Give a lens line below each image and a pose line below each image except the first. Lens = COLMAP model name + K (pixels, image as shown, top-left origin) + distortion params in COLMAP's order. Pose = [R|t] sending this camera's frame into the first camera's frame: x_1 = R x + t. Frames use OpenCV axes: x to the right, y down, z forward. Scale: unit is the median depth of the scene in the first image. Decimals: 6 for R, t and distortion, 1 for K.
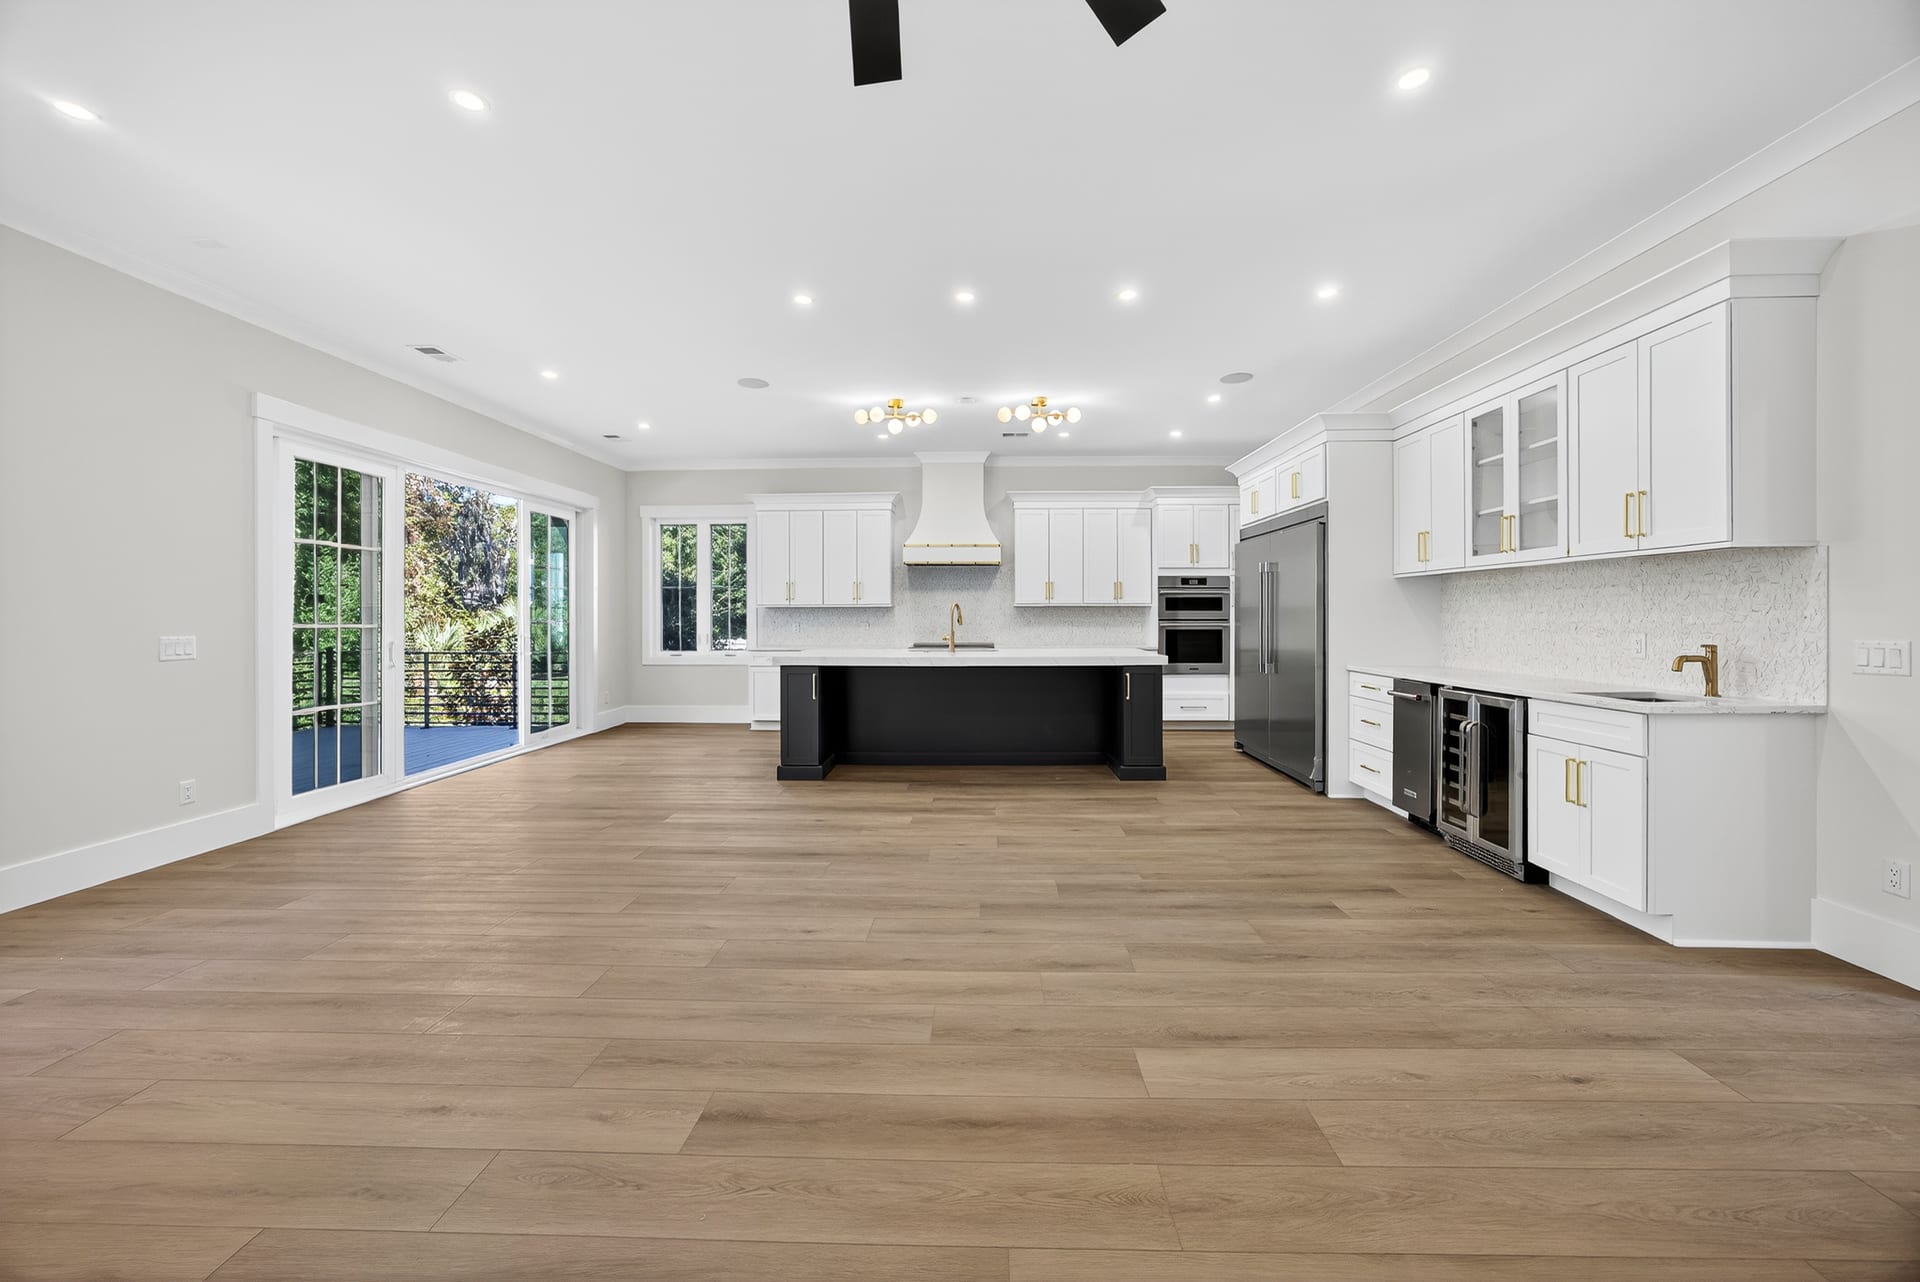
lens RADIAL K [[739.8, 0, 975.3], [0, 739.8, 621.1], [0, 0, 1]] dist [-0.022353, 0.006959]
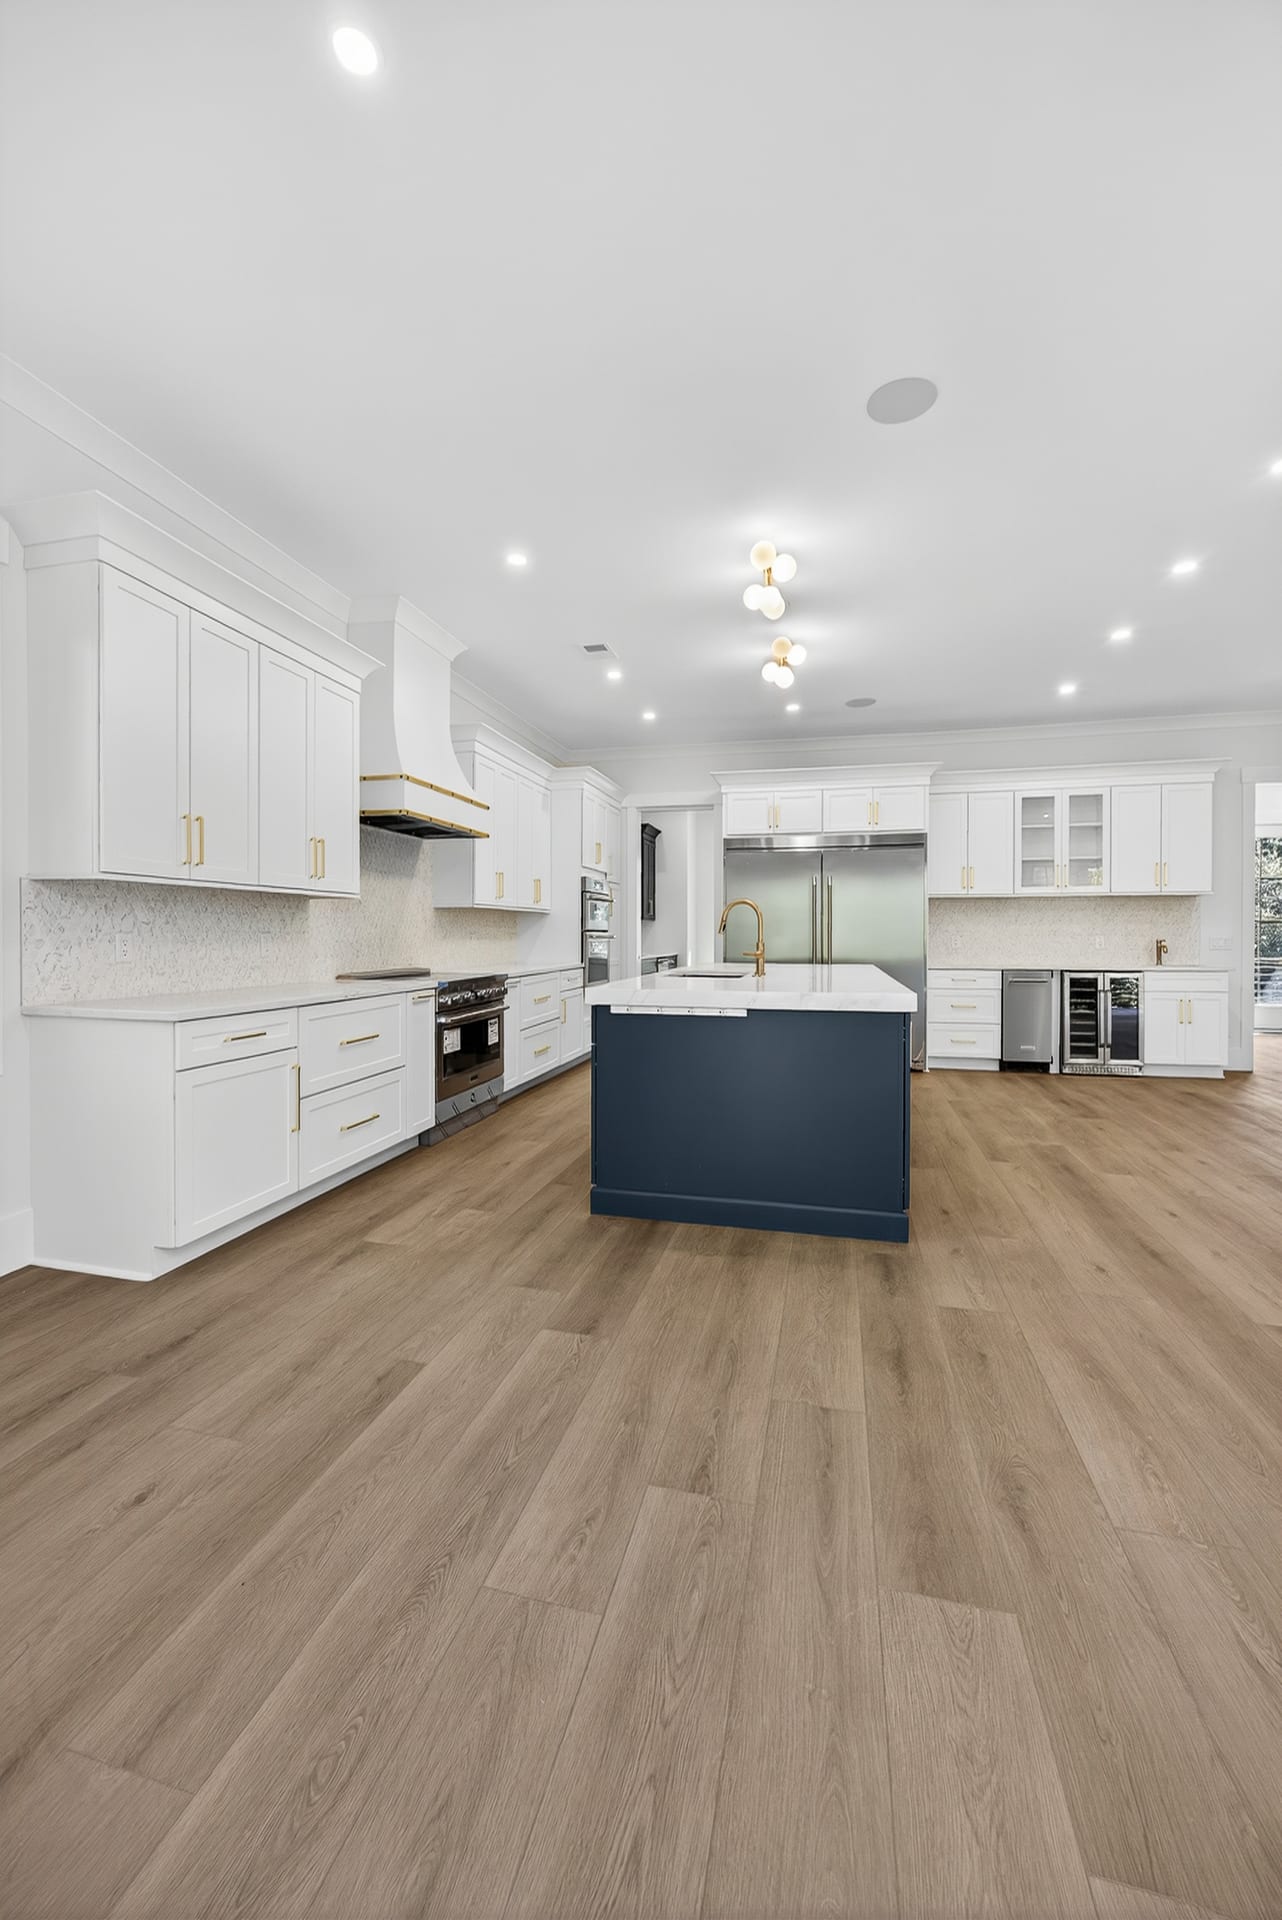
lens RADIAL K [[780.0, 0, 627.2], [0, 780.0, 941.9], [0, 0, 1]] dist [-0.017178, 0.004444]
pose [[0.238486, -0.004516, 0.971136, -0.907099], [0.007636, 0.999967, 0.002775, 0.012819], [-0.971116, 0.006754, 0.238512, 1.177945]]
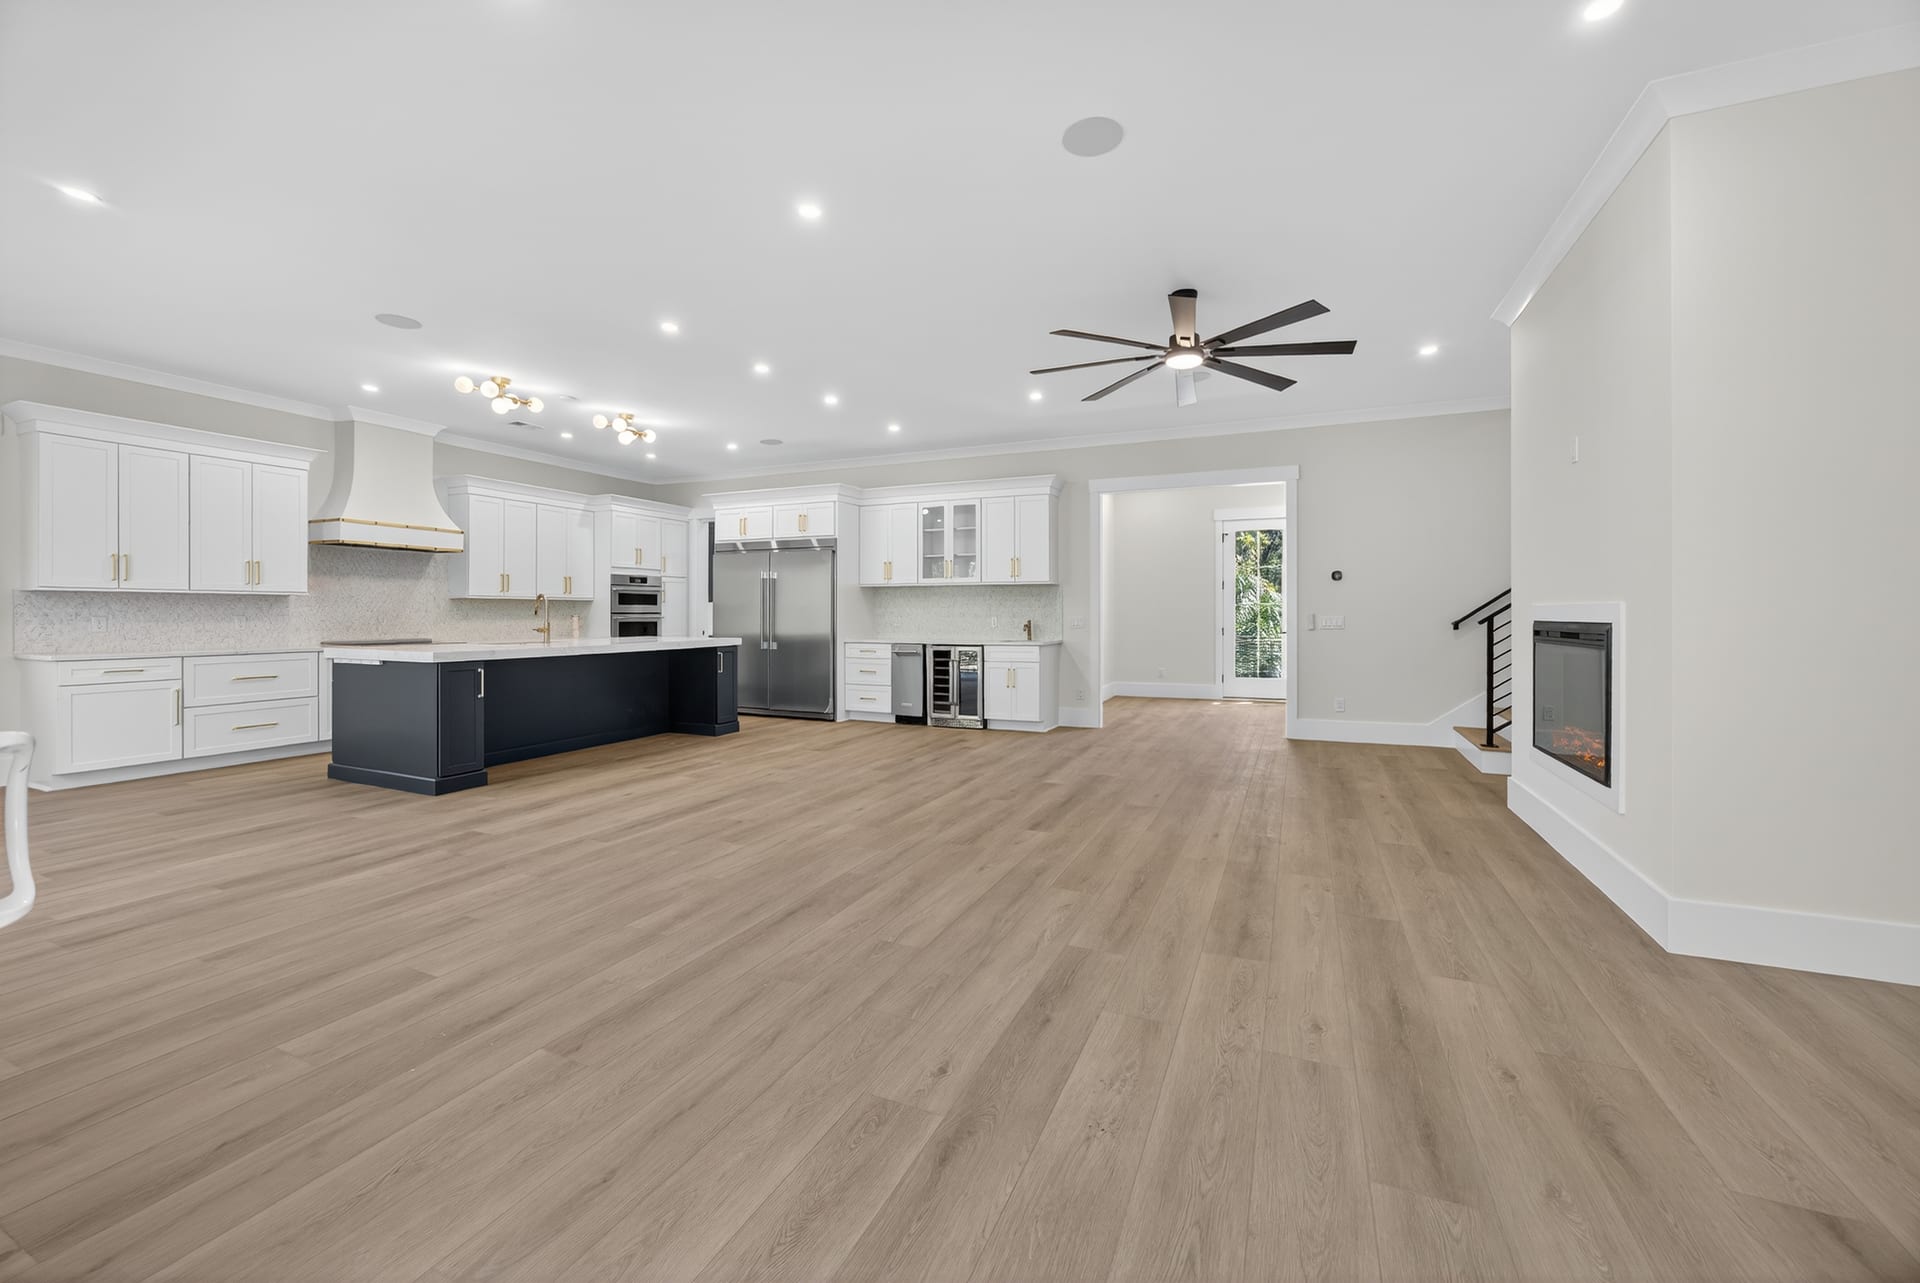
lens RADIAL K [[739.8, 0, 963.3], [0, 739.8, 614.9], [0, 0, 1]] dist [-0.022353, 0.006959]
pose [[0.390581, 0.001298, 0.920568, -0.900994], [0.005996, 0.999974, -0.003954, 0.013631], [-0.920549, 0.007064, 0.390563, 0.115568]]
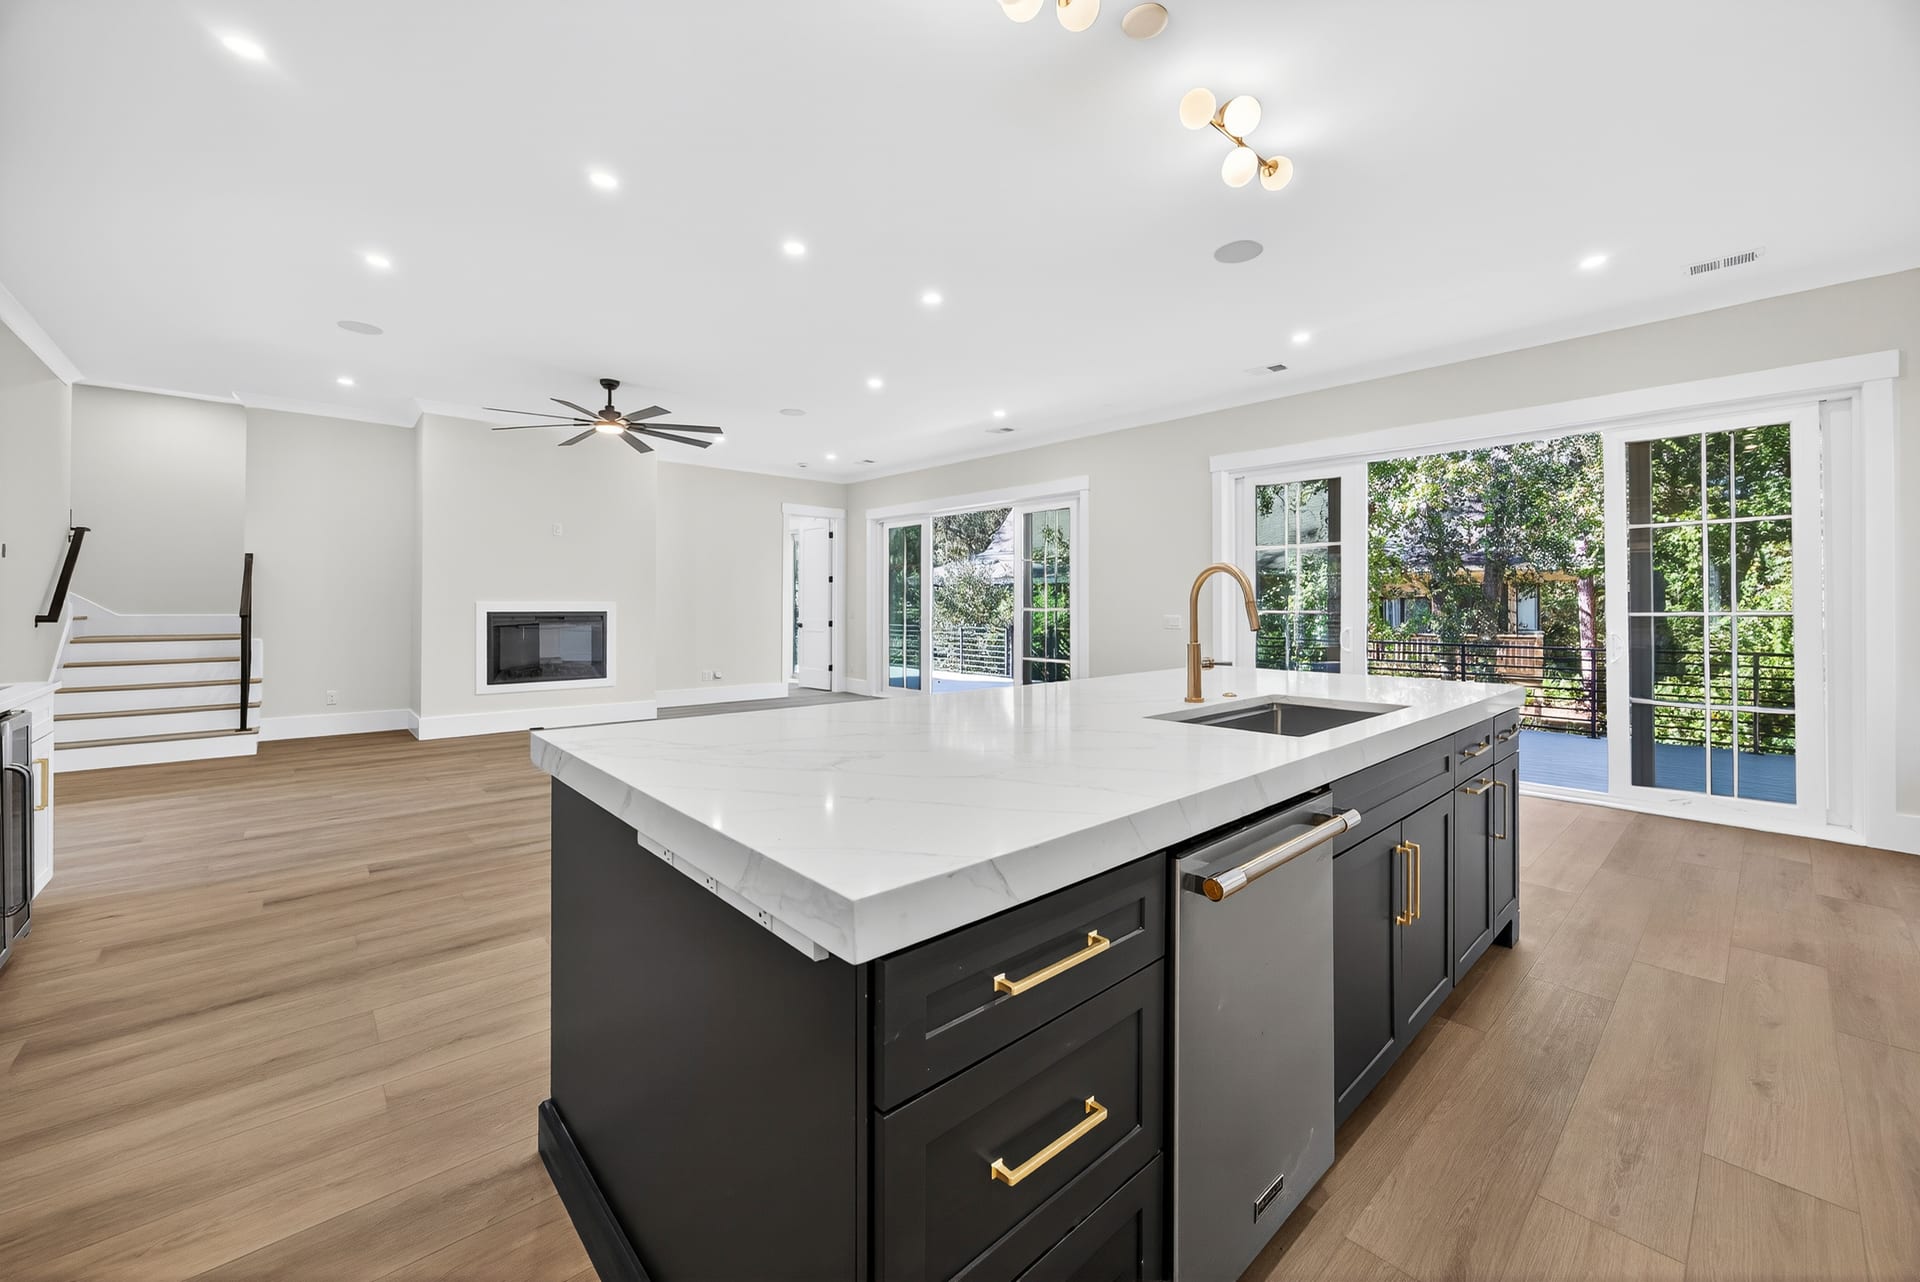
lens RADIAL K [[739.8, 0, 973.6], [0, 739.8, 598.9], [0, 0, 1]] dist [-0.022353, 0.006959]
pose [[-0.722813, -0.006718, -0.691011, 0.369064], [-0.007496, 0.999970, -0.001881, -0.006776], [0.691003, 0.003820, -0.722842, 1.471101]]
